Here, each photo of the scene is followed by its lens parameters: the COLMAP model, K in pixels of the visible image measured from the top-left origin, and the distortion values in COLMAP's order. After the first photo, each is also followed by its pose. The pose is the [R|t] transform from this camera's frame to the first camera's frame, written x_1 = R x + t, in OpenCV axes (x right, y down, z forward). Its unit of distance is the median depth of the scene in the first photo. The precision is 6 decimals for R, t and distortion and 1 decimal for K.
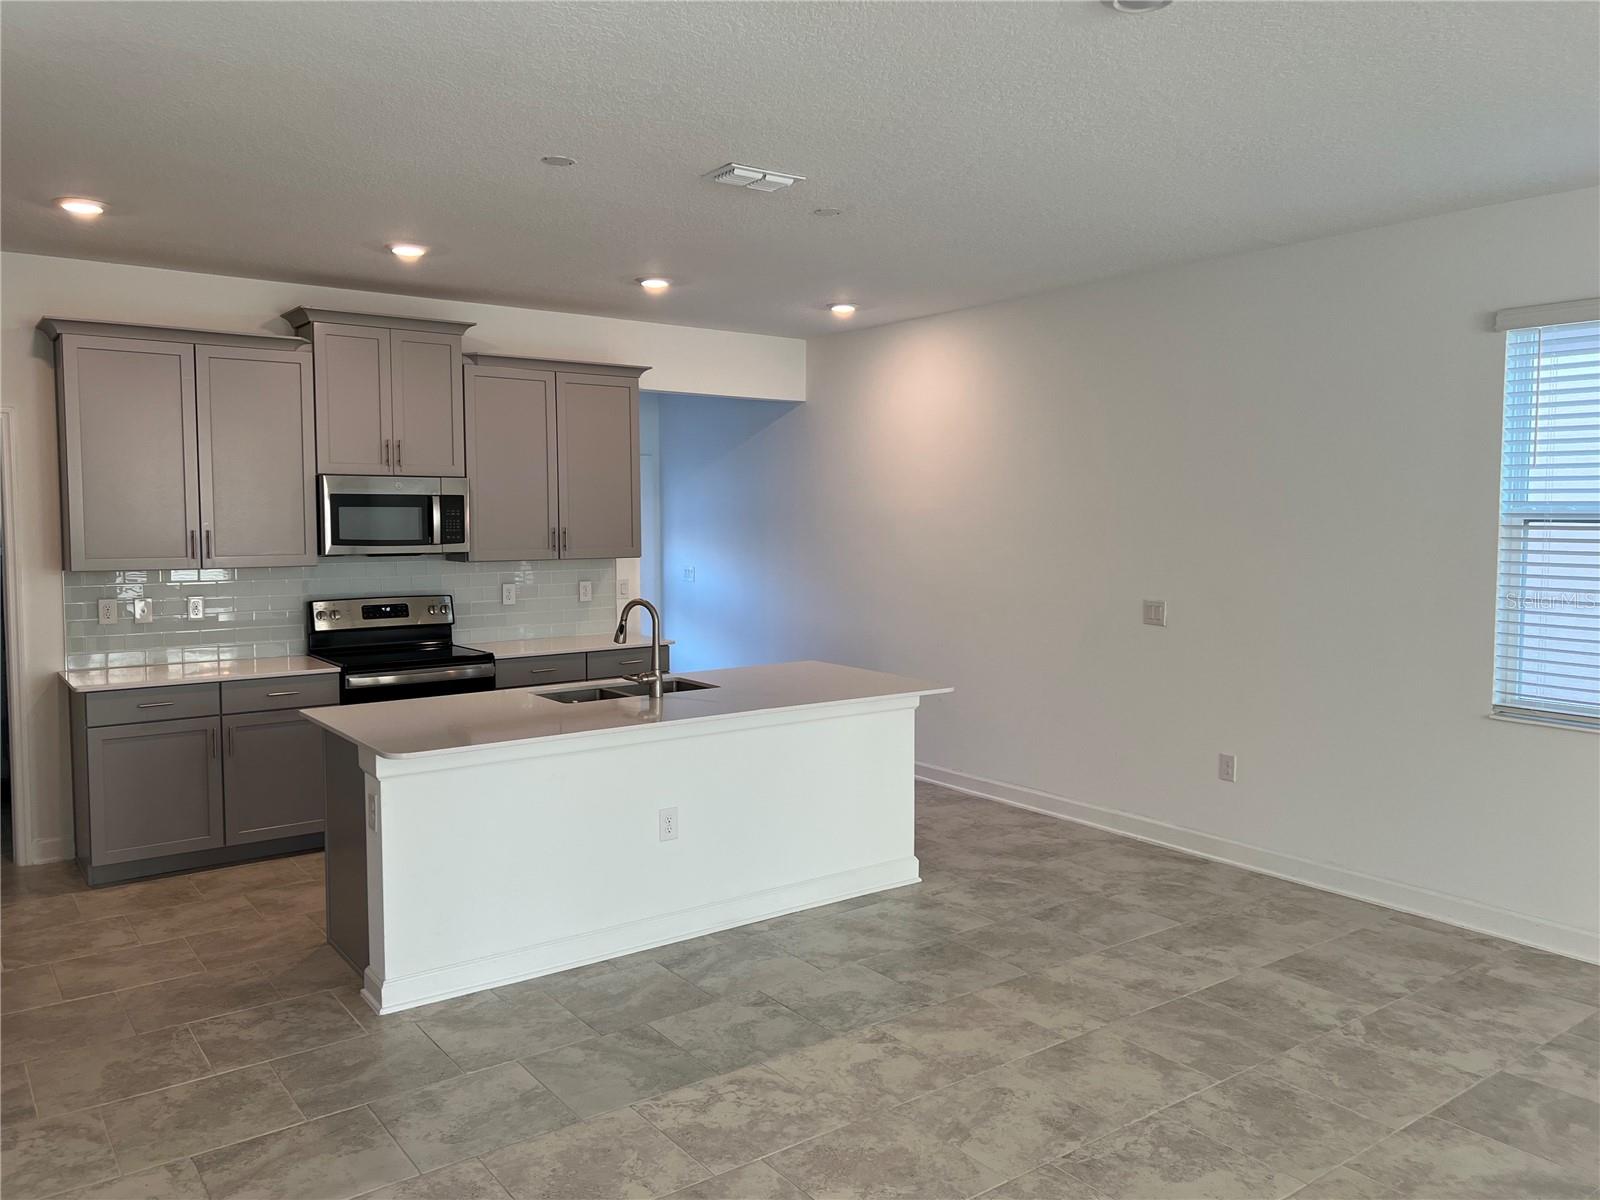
lens RADIAL K [[1208.9, 0, 803.8], [0, 1208.9, 610.1], [0, 0, 1]] dist [0.048098, -0.052925]
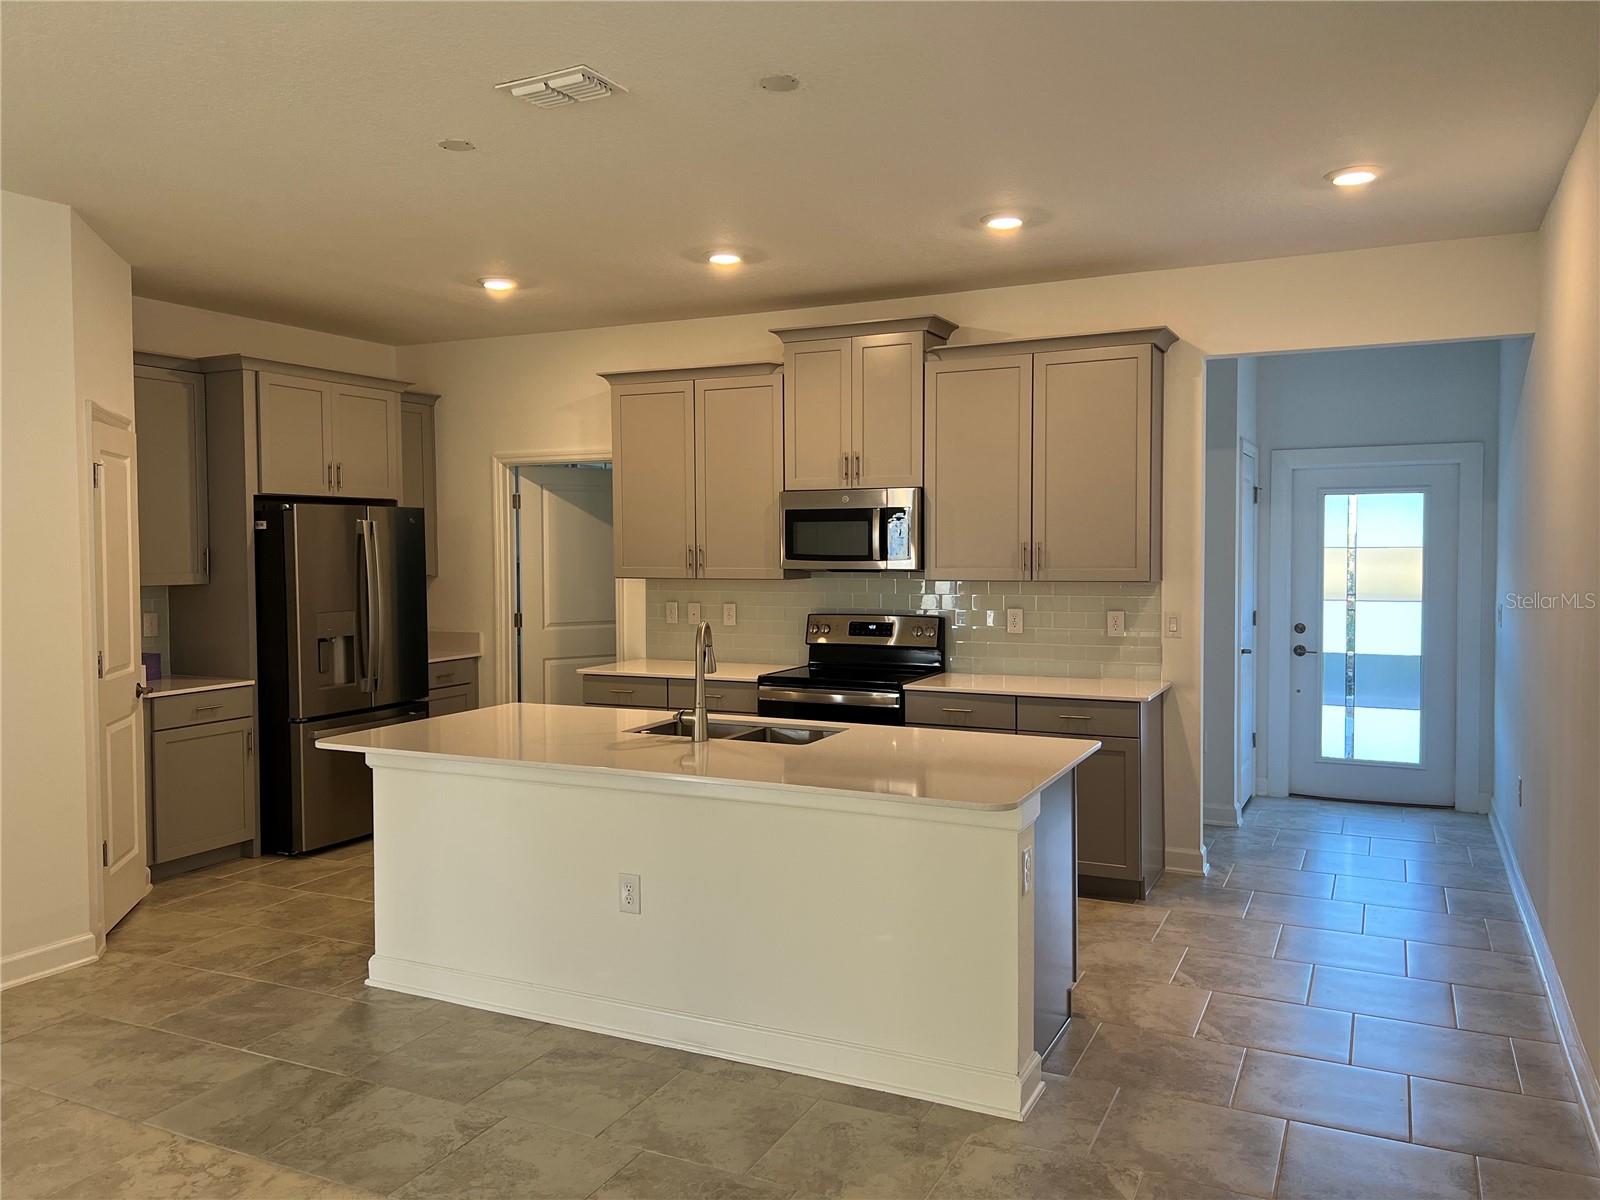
lens RADIAL K [[1208.9, 0, 797.4], [0, 1208.9, 596.8], [0, 0, 1]] dist [0.048098, -0.052925]
pose [[0.452526, 0.039118, -0.890893, 0.665156], [-0.062277, 0.997985, 0.012187, -0.045042], [0.889574, 0.049967, 0.454050, 0.696720]]
